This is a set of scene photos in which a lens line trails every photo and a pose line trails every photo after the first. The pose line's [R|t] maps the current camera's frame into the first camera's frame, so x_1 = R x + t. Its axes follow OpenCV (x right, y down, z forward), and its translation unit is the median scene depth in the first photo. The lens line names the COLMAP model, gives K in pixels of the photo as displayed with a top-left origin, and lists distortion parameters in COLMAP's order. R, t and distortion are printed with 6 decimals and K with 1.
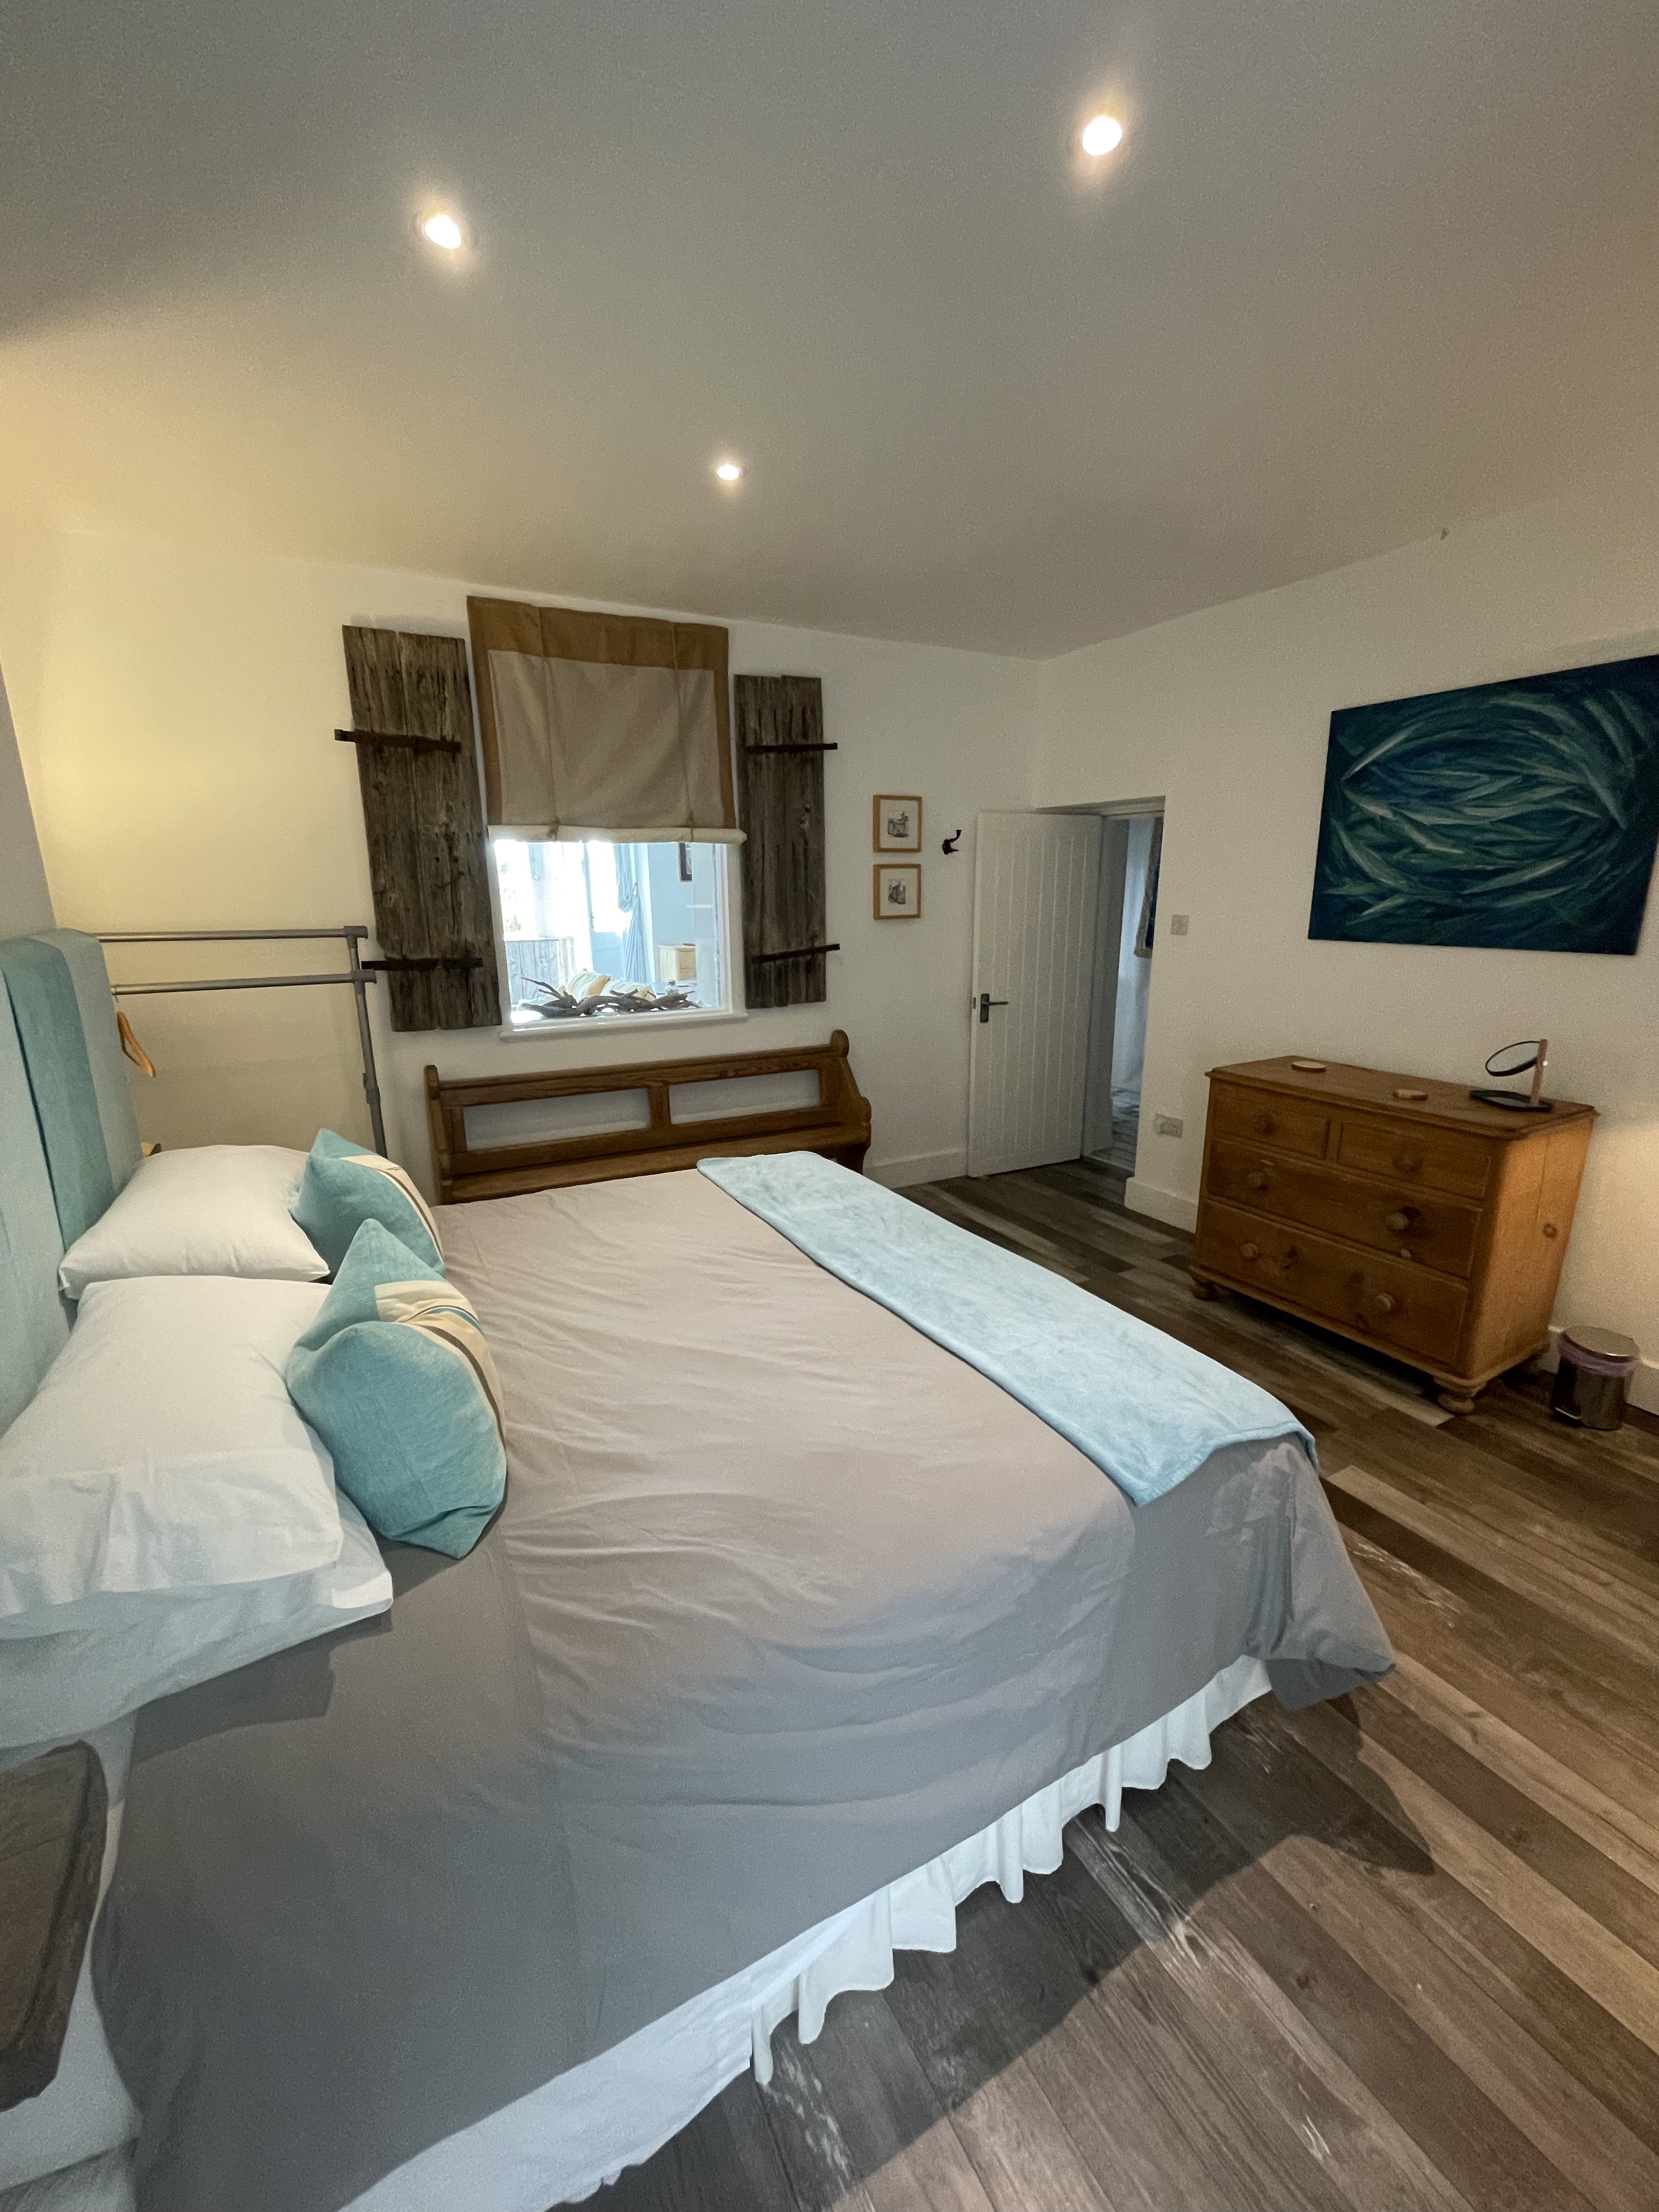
lens RADIAL K [[892.3, 0, 829.5], [0, 892.3, 1106.0], [0, 0, 1]] dist [0.001224, -0.000295]
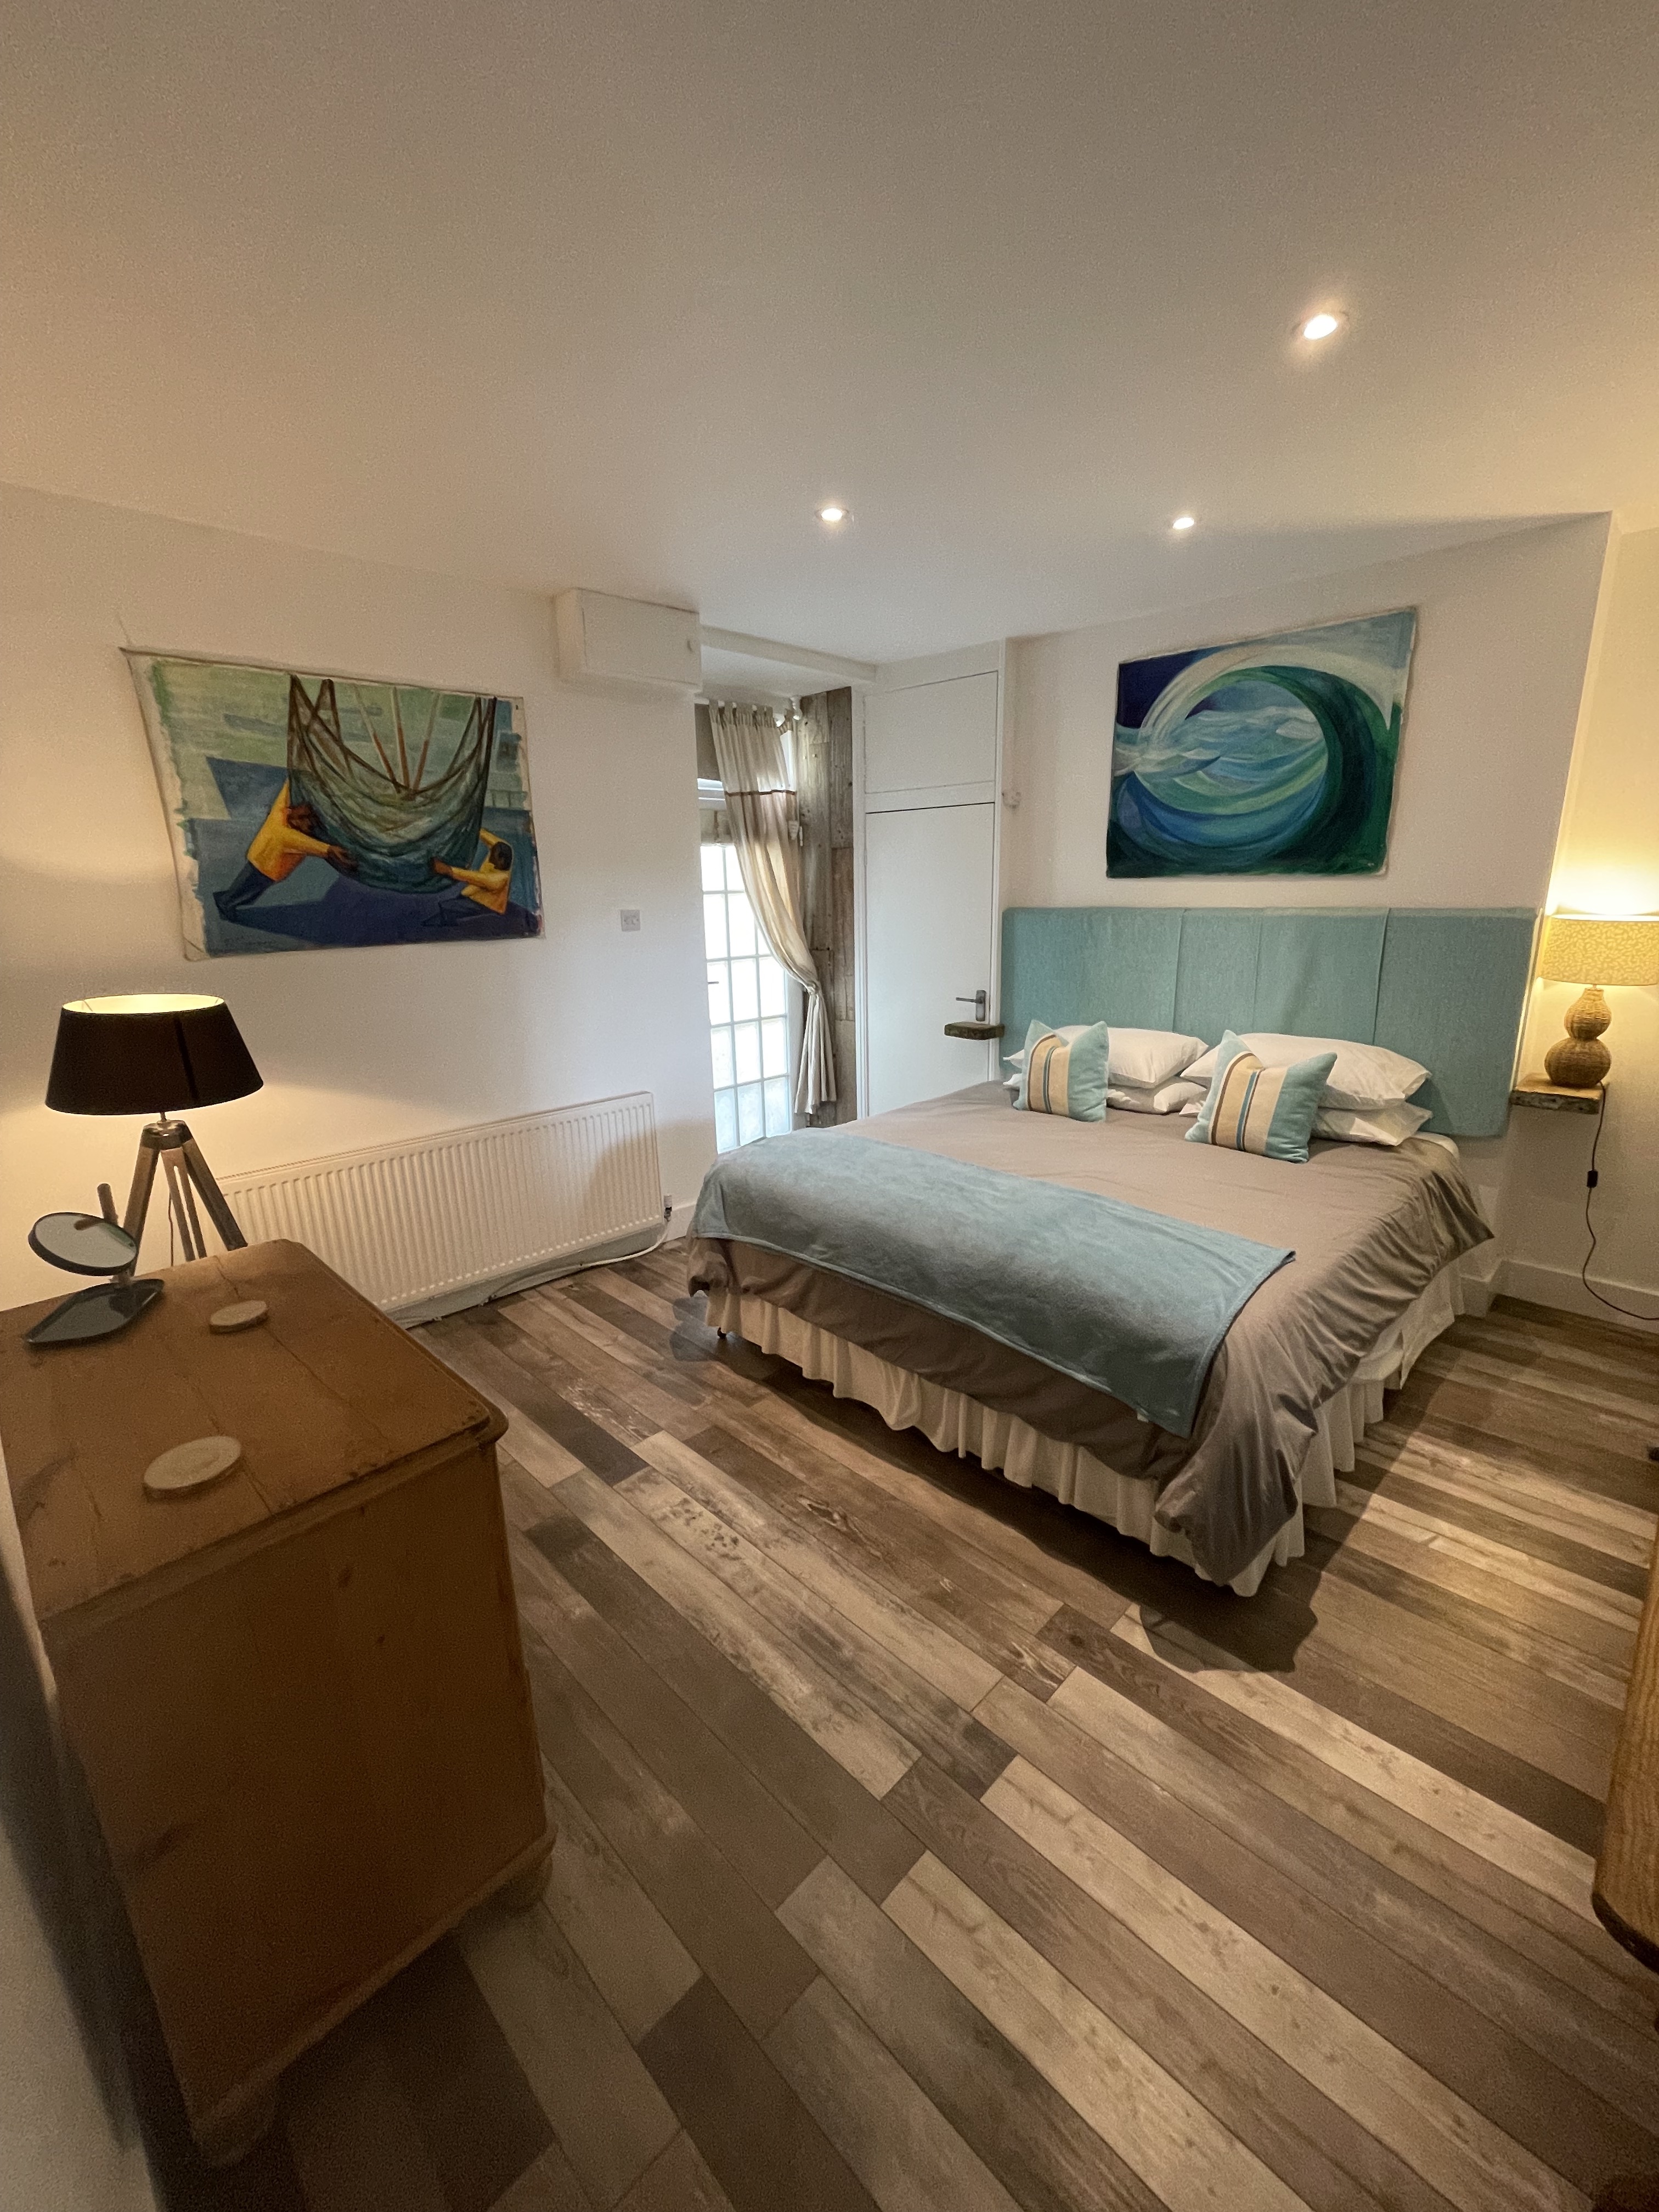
lens RADIAL K [[886.1, 0, 828.9], [0, 886.1, 1111.9], [0, 0, 1]] dist [-0.003491, -0.000243]
pose [[-0.961310, 0.095183, -0.258502, 0.328906], [-0.041754, 0.877216, 0.478276, -0.301055], [0.272286, 0.470565, -0.839302, 1.135976]]
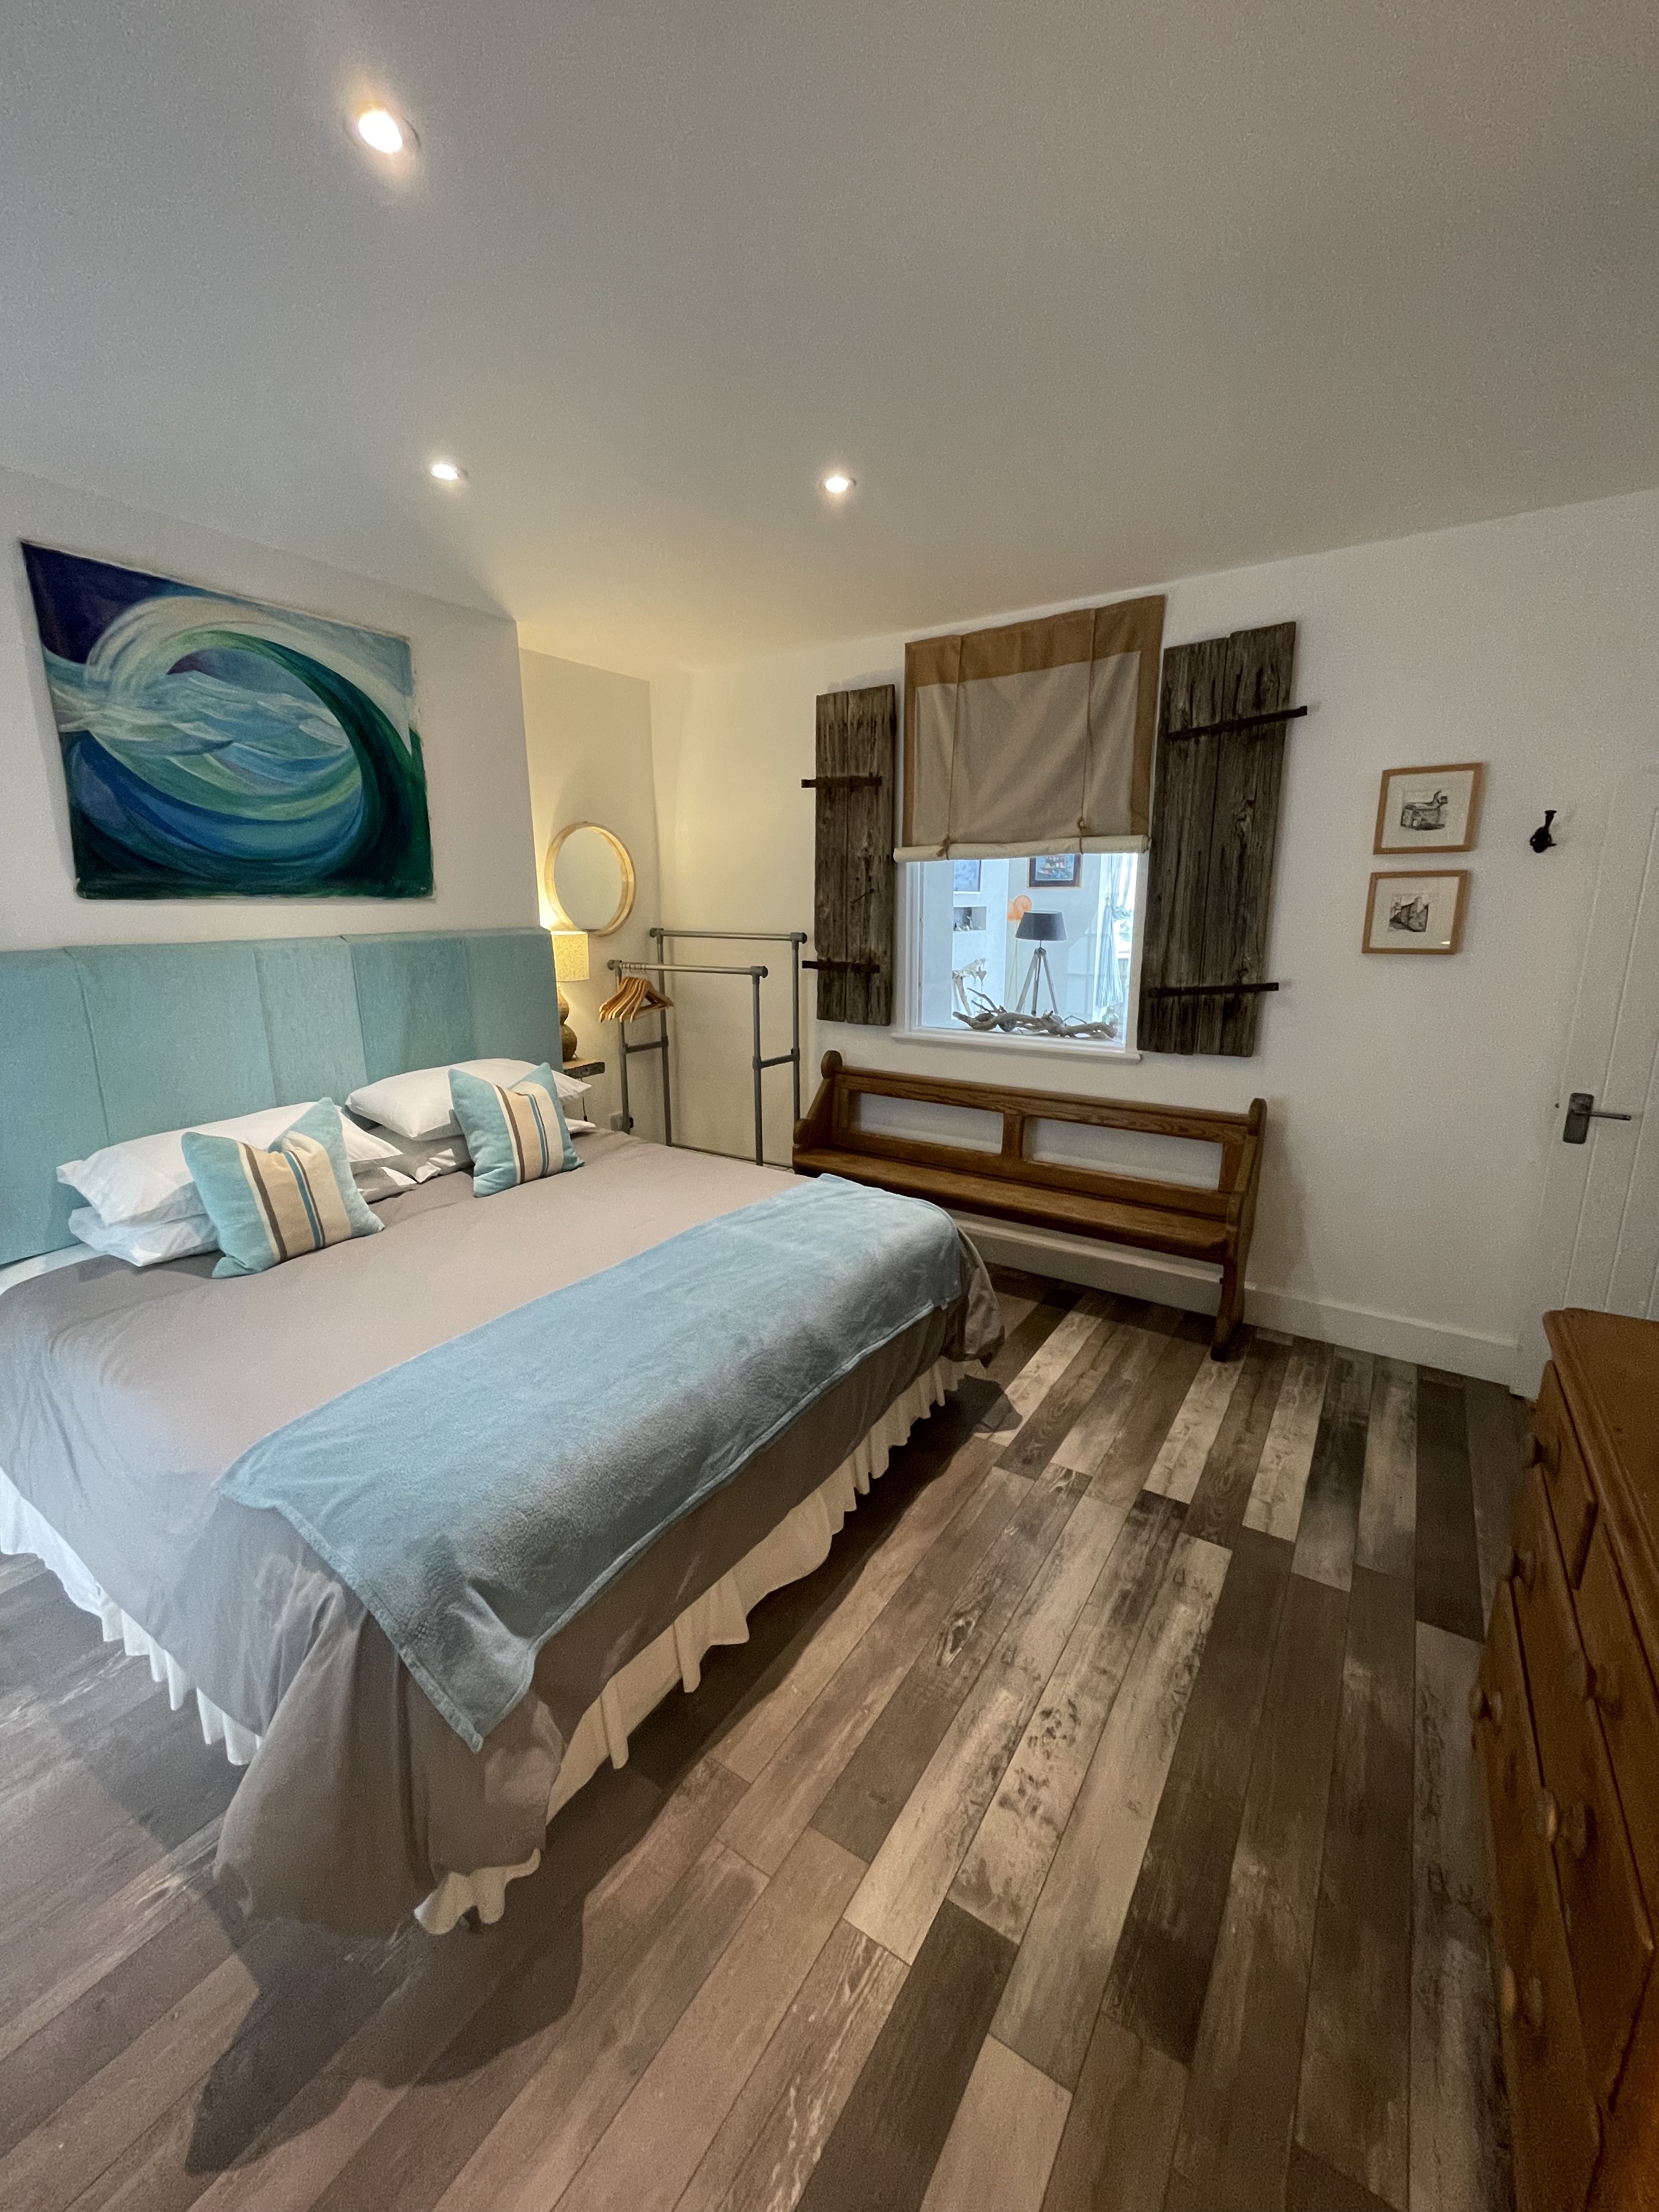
lens RADIAL K [[886.1, 0, 828.9], [0, 886.1, 1111.9], [0, 0, 1]] dist [-0.003491, -0.000243]
pose [[0.466284, 0.209270, -0.859526, 0.545141], [-0.213295, 0.969547, 0.120347, -0.099334], [0.858536, 0.127217, 0.496721, 0.381154]]
